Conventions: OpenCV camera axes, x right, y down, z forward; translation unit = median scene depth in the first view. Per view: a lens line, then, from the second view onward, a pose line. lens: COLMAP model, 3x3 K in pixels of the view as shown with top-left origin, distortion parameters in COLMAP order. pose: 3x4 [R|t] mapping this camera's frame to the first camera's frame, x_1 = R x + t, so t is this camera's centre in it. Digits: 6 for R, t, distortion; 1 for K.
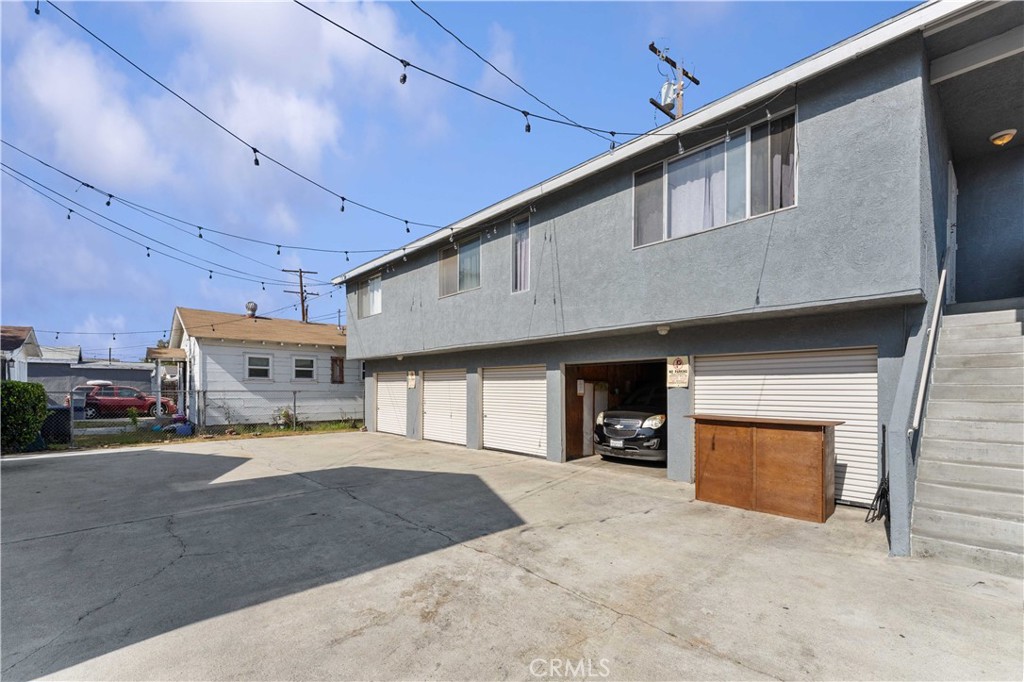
lens RADIAL K [[432.4, 0, 589.2], [0, 432.4, 384.6], [0, 0, 1]] dist [-0.000202, -0.000138]
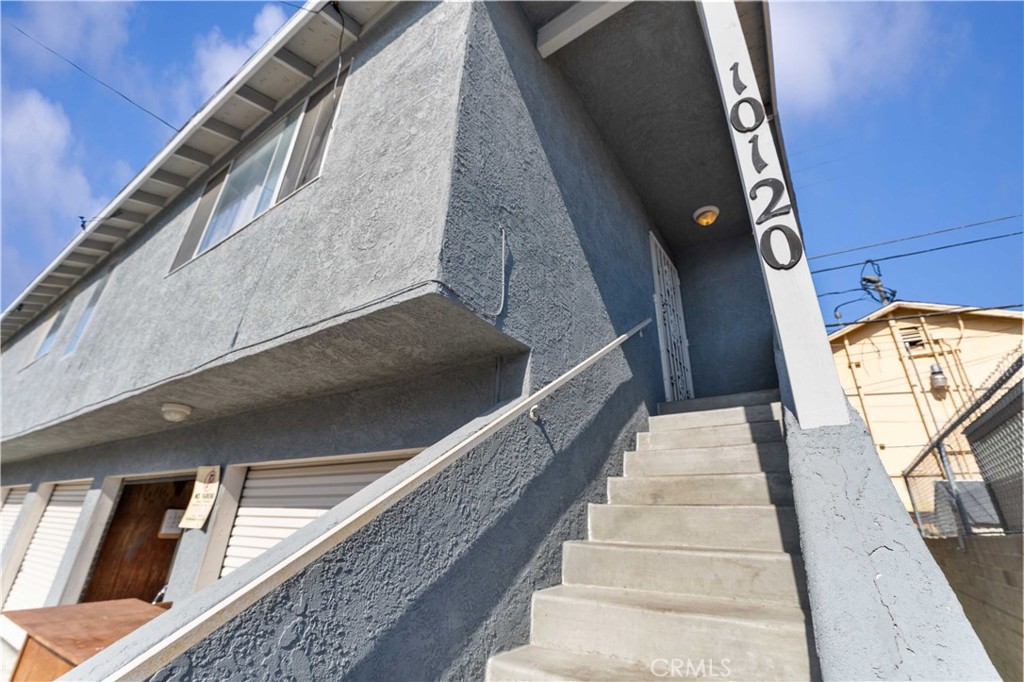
lens RADIAL K [[416.6, 0, 512.0], [0, 416.6, 341.0], [0, 0, 1]] dist [0.000214, 0.000067]
pose [[0.987030, 0.092528, 0.131192, 0.589092], [-0.032404, 0.915203, -0.401689, -0.014489], [-0.157235, 0.392228, 0.906330, 0.494663]]
